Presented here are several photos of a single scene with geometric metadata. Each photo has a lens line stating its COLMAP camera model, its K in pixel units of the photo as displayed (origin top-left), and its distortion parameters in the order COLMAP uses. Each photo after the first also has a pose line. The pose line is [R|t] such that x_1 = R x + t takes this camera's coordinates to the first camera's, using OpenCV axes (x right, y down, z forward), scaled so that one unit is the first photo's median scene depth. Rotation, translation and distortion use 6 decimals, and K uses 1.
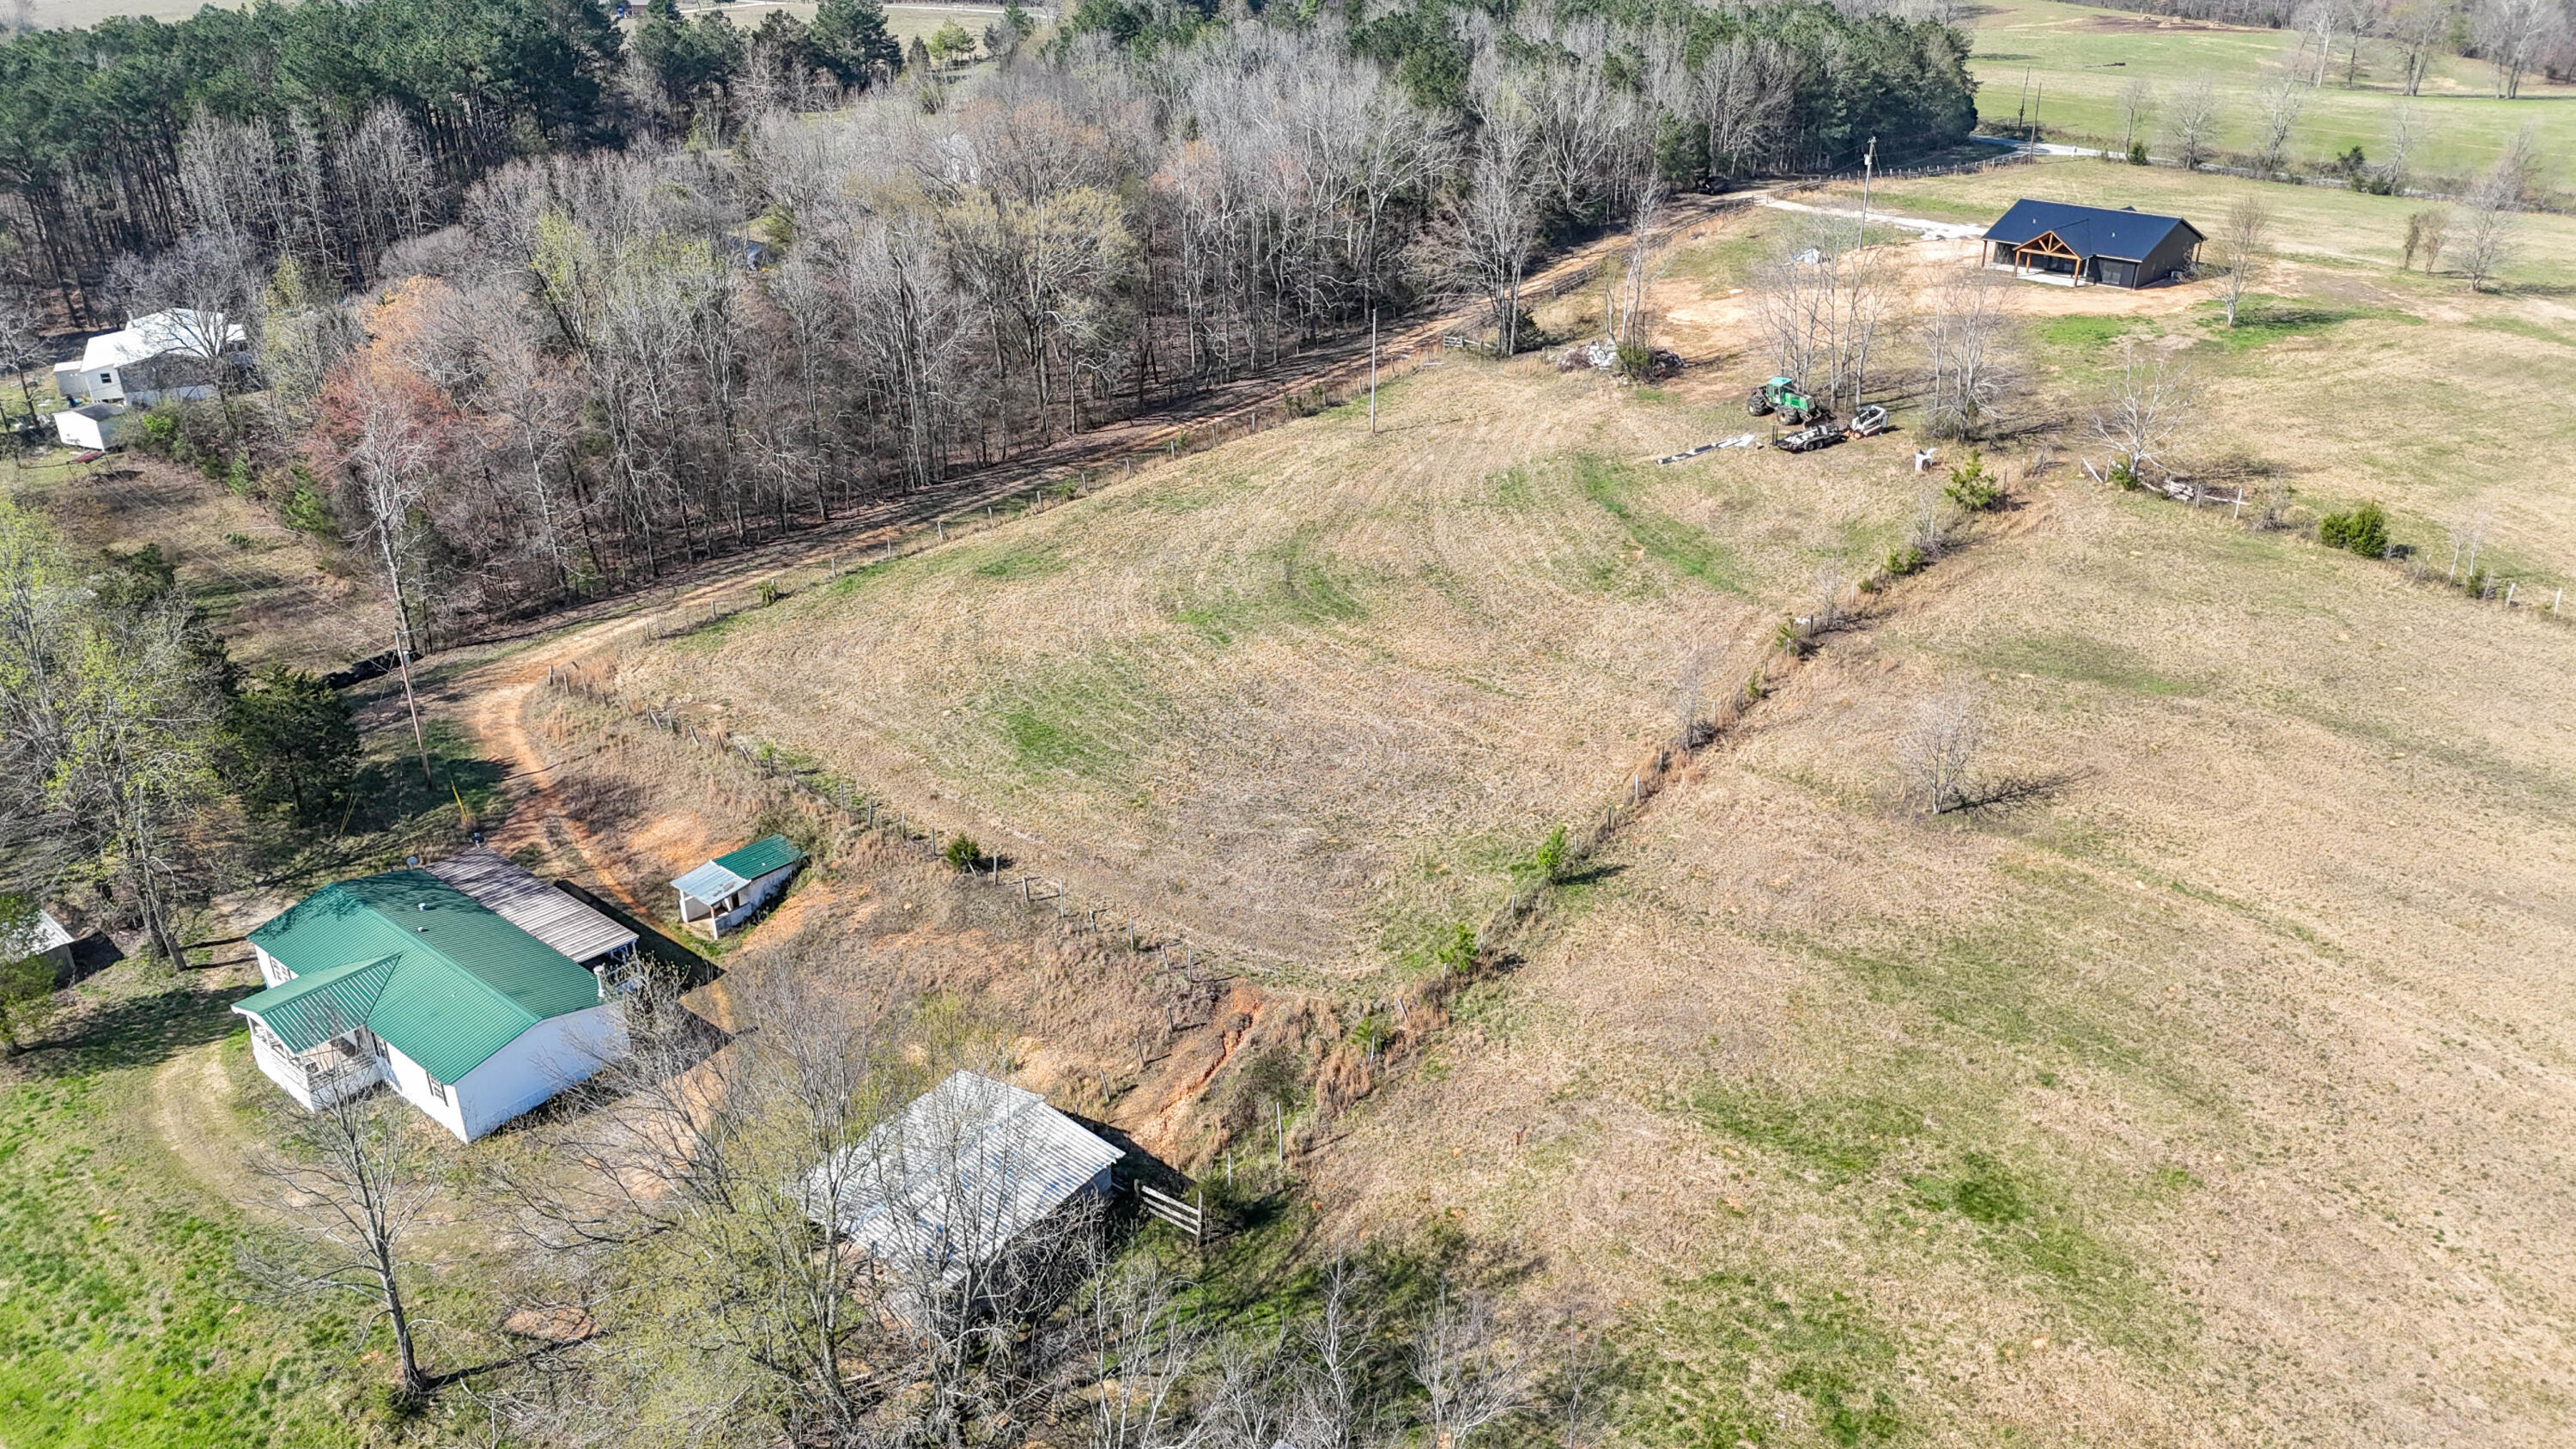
lens RADIAL K [[1860.3, 0, 1306.3], [0, 1860.3, 717.0], [0, 0, 1]] dist [0.083201, -0.084135]
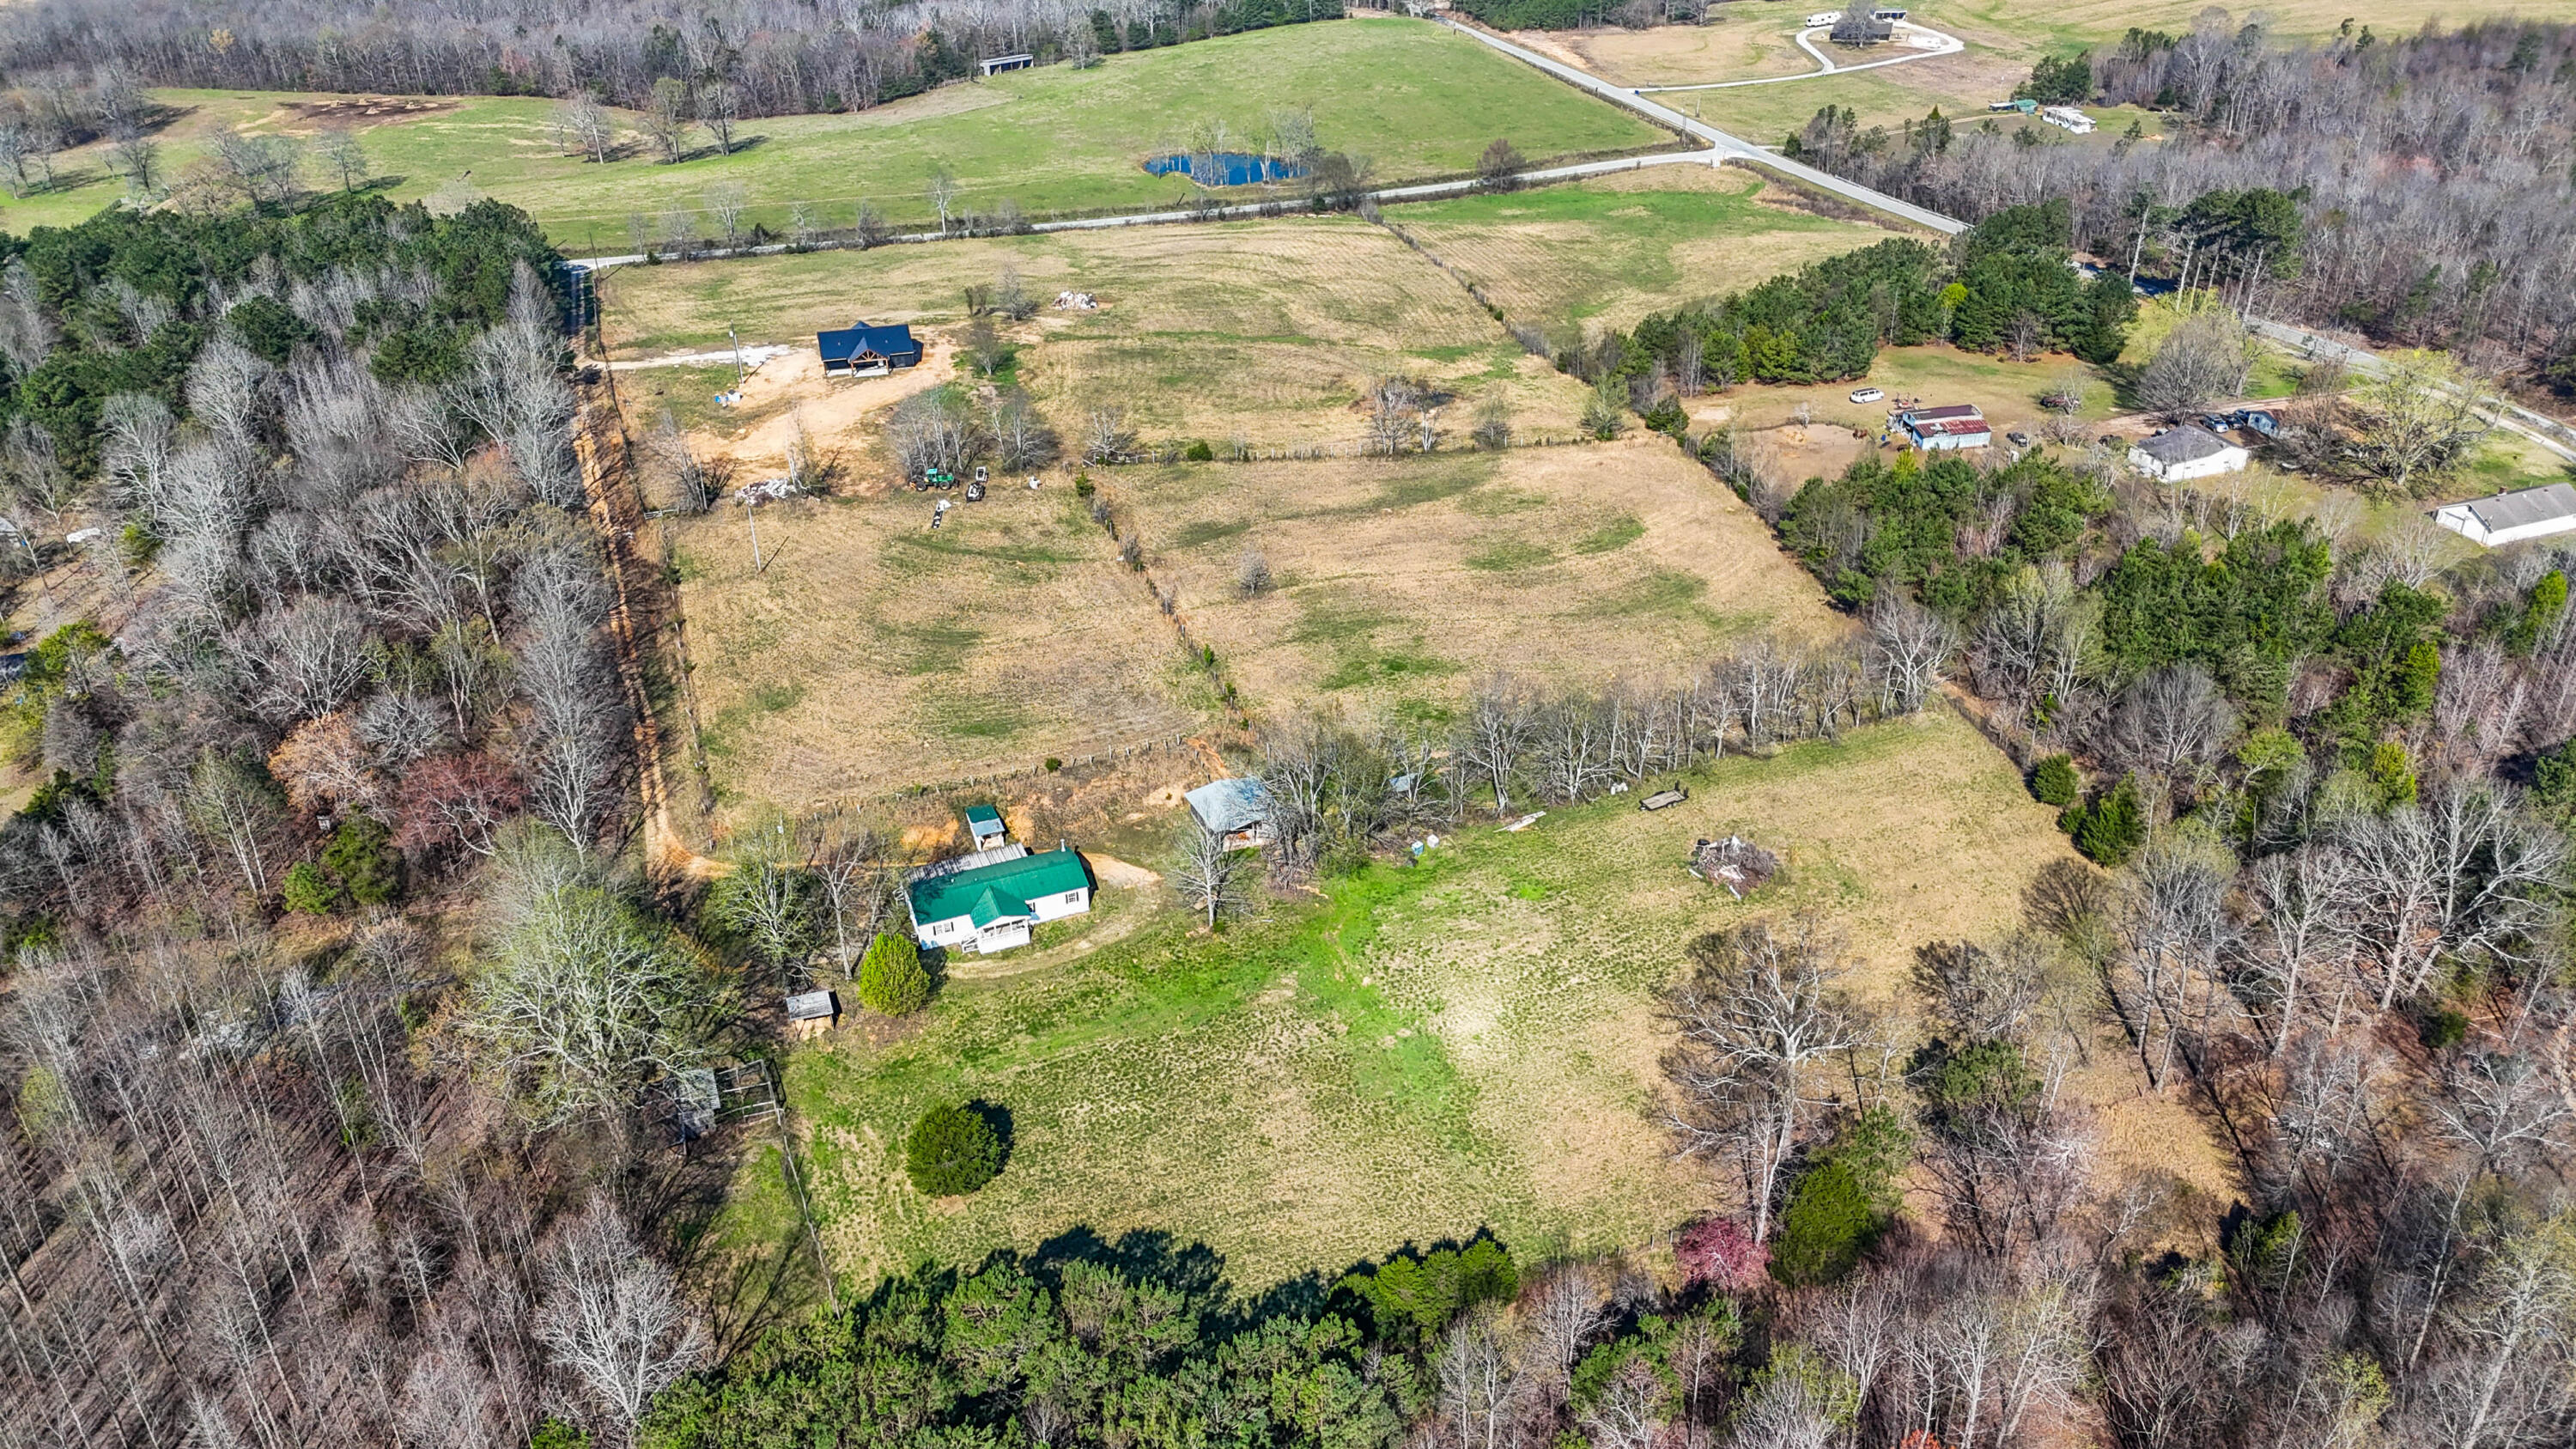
lens RADIAL K [[1860.3, 0, 1306.3], [0, 1860.3, 717.0], [0, 0, 1]] dist [0.083201, -0.084135]
pose [[0.467893, -0.430331, 0.771940, -1.378015], [0.385039, 0.885453, 0.260228, -0.354631], [-0.795500, 0.175468, 0.579991, -0.485178]]
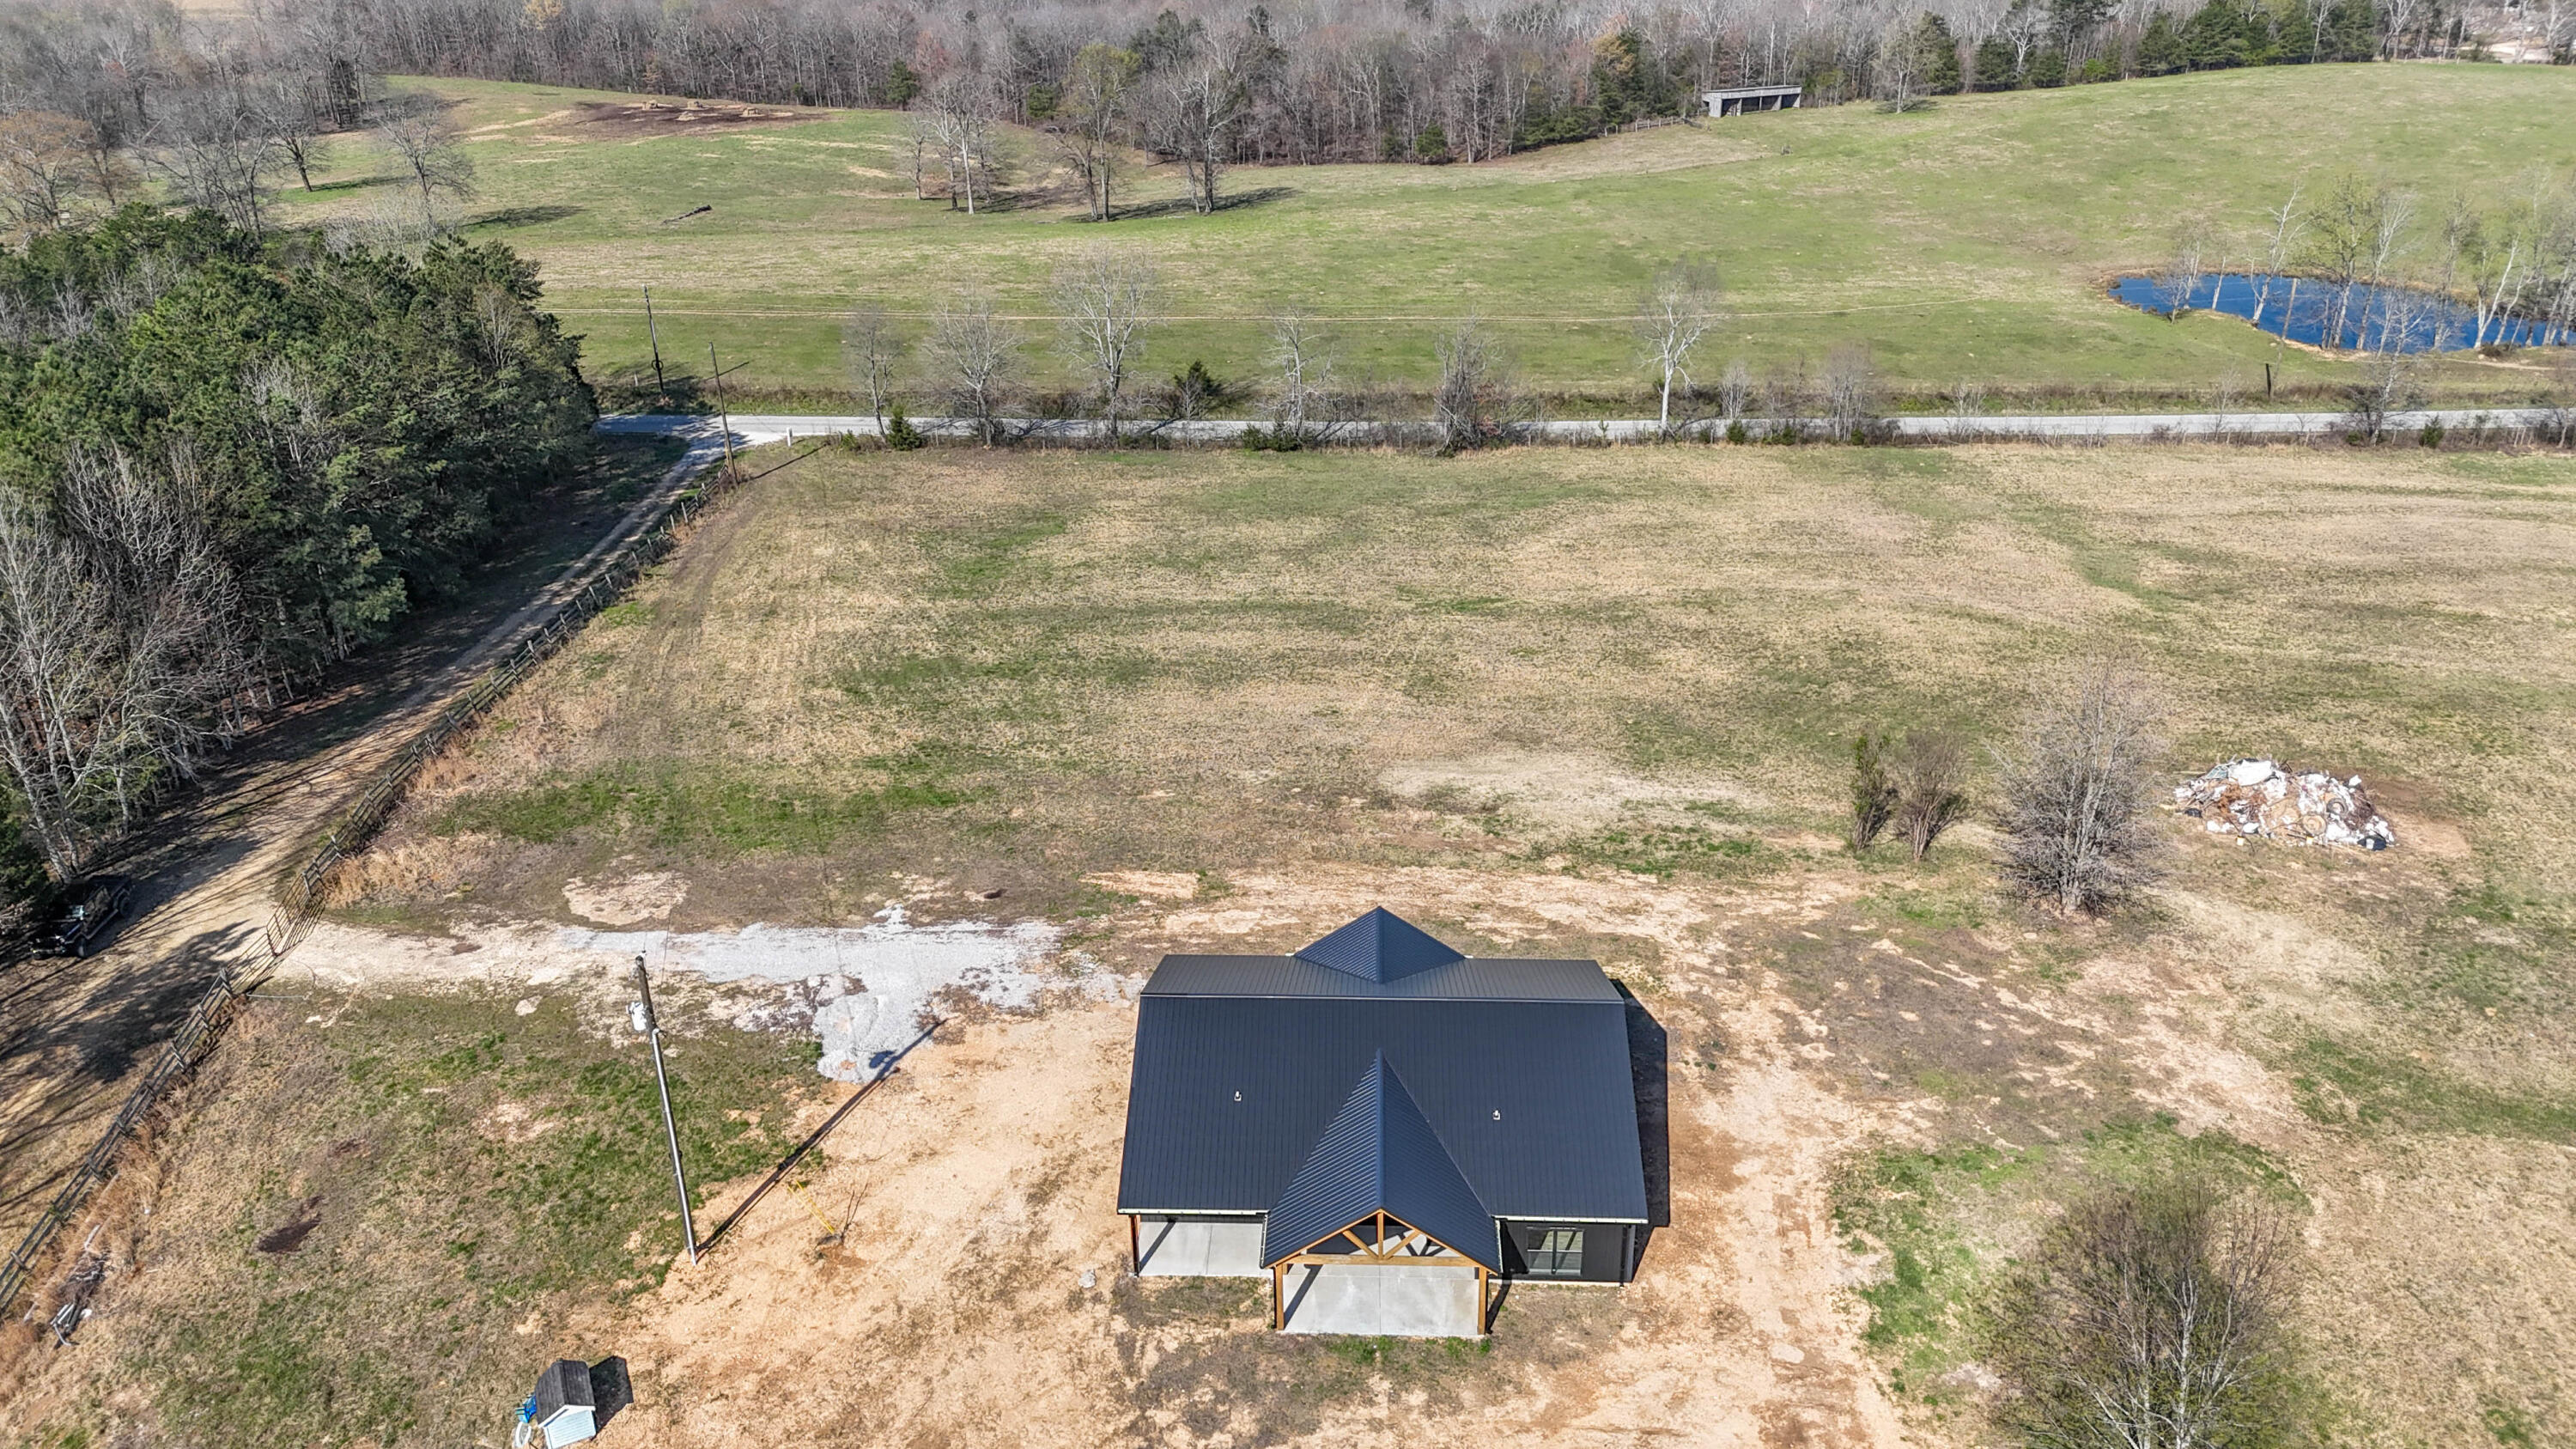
lens RADIAL K [[1860.3, 0, 1306.3], [0, 1860.3, 717.0], [0, 0, 1]] dist [0.083201, -0.084135]
pose [[0.713893, -0.294497, 0.635318, 0.307042], [0.298095, 0.948763, 0.104829, -0.518439], [-0.633637, 0.114548, 0.765103, 1.084182]]
